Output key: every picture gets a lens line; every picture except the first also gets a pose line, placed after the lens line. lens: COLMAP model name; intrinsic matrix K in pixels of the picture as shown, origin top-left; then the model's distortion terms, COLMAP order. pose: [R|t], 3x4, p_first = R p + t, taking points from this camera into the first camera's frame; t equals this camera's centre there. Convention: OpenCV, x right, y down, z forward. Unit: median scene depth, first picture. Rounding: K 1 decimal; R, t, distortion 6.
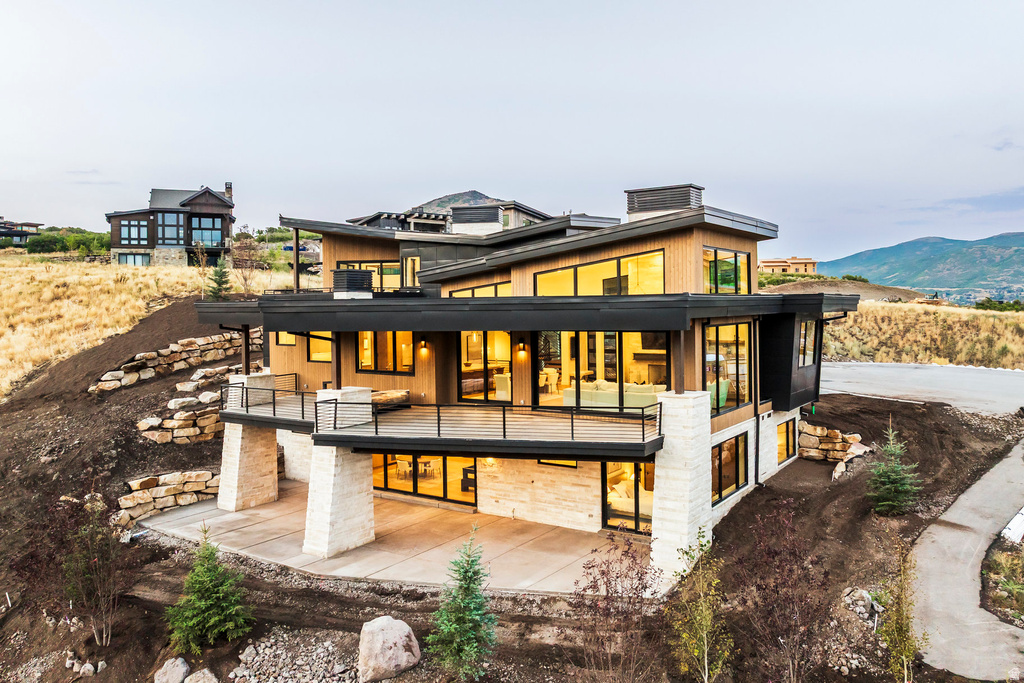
lens RADIAL K [[761.0, 0, 531.6], [0, 761.0, 329.9], [0, 0, 1]] dist [-0.049695, 0.014251]
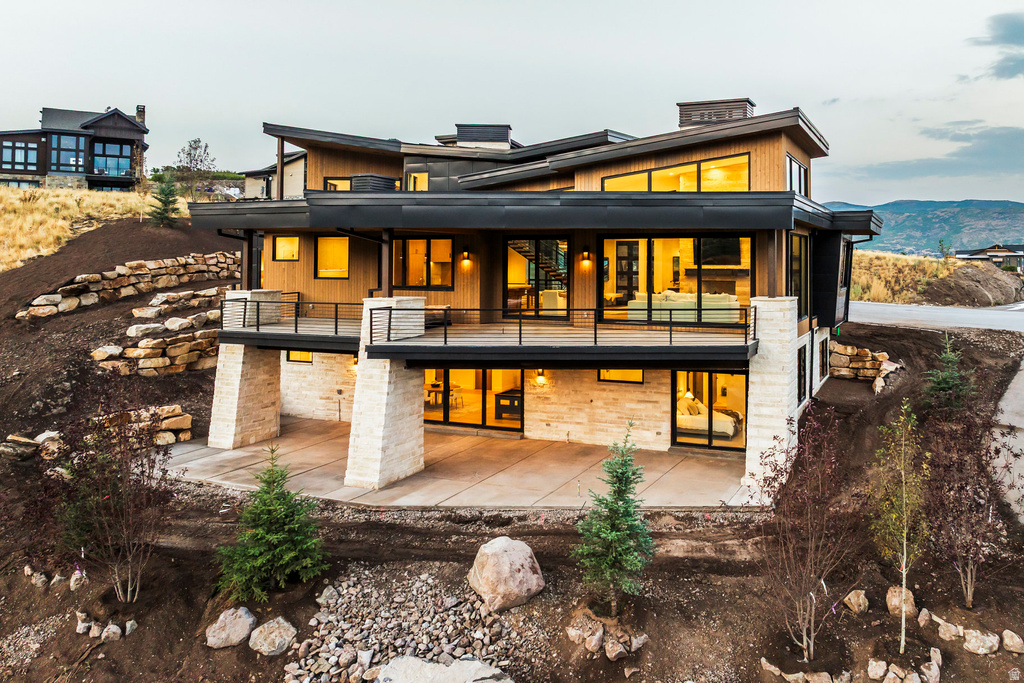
lens RADIAL K [[761.0, 0, 610.9], [0, 761.0, 267.5], [0, 0, 1]] dist [-0.049695, 0.014251]
pose [[0.974195, 0.016397, 0.225112, -0.184639], [-0.009169, 0.999409, -0.033116, 0.064333], [-0.225522, 0.030197, 0.973770, 0.074509]]
